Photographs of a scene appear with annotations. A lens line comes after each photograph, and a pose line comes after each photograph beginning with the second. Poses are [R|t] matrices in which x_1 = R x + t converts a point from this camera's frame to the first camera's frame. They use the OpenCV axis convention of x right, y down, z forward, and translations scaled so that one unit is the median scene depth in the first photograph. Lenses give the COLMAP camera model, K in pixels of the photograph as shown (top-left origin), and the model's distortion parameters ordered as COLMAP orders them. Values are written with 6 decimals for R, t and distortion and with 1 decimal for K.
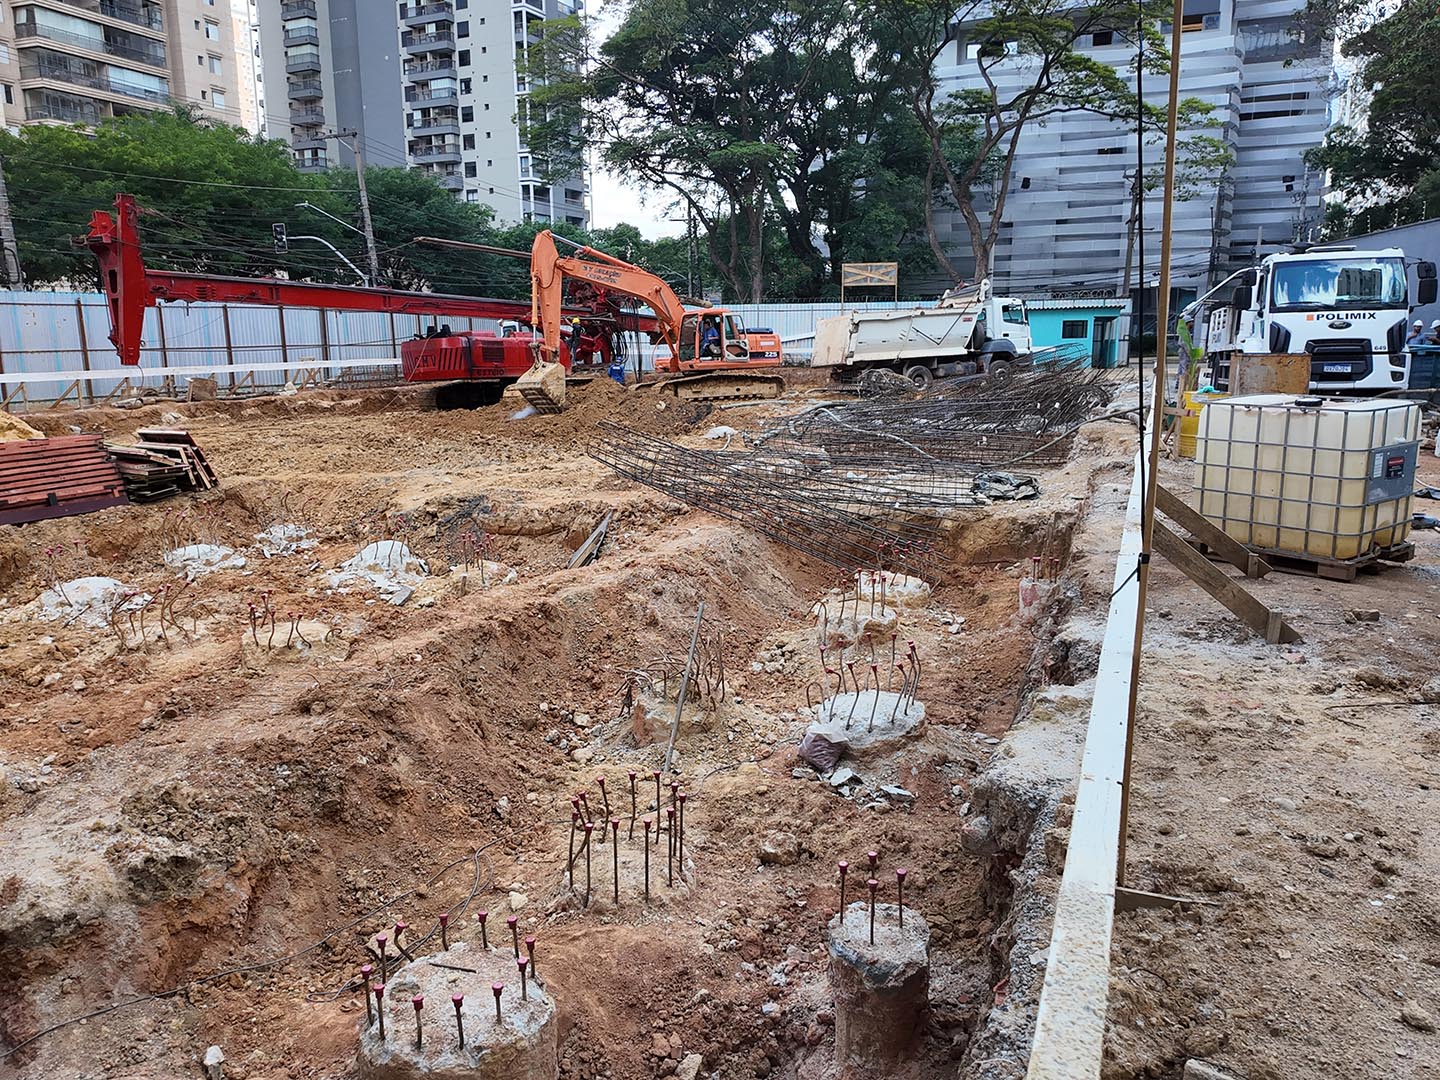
lens RADIAL K [[1025.6, 0, 717.6], [0, 1025.6, 537.0], [0, 0, 1]] dist [0.056300, -0.059106]
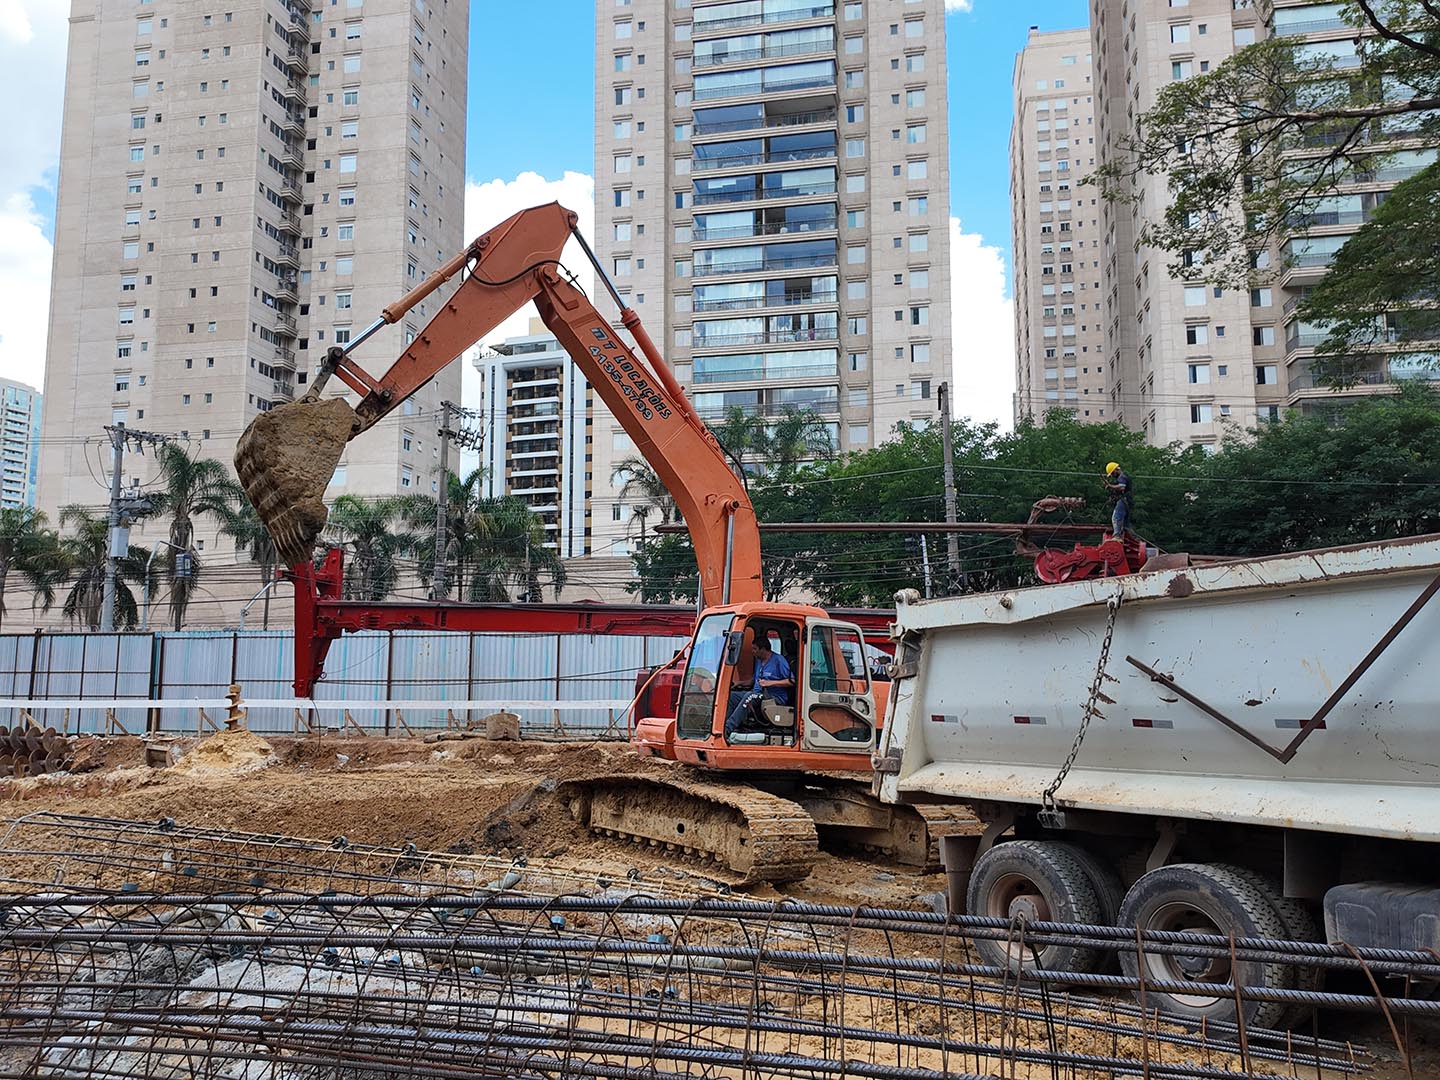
lens RADIAL K [[1025.6, 0, 717.6], [0, 1025.6, 537.0], [0, 0, 1]] dist [0.056300, -0.059106]
pose [[0.175614, -0.111141, -0.978165, 1.224071], [-0.191054, 0.970868, -0.144612, -0.635201], [0.965742, 0.212279, 0.149264, 3.098553]]
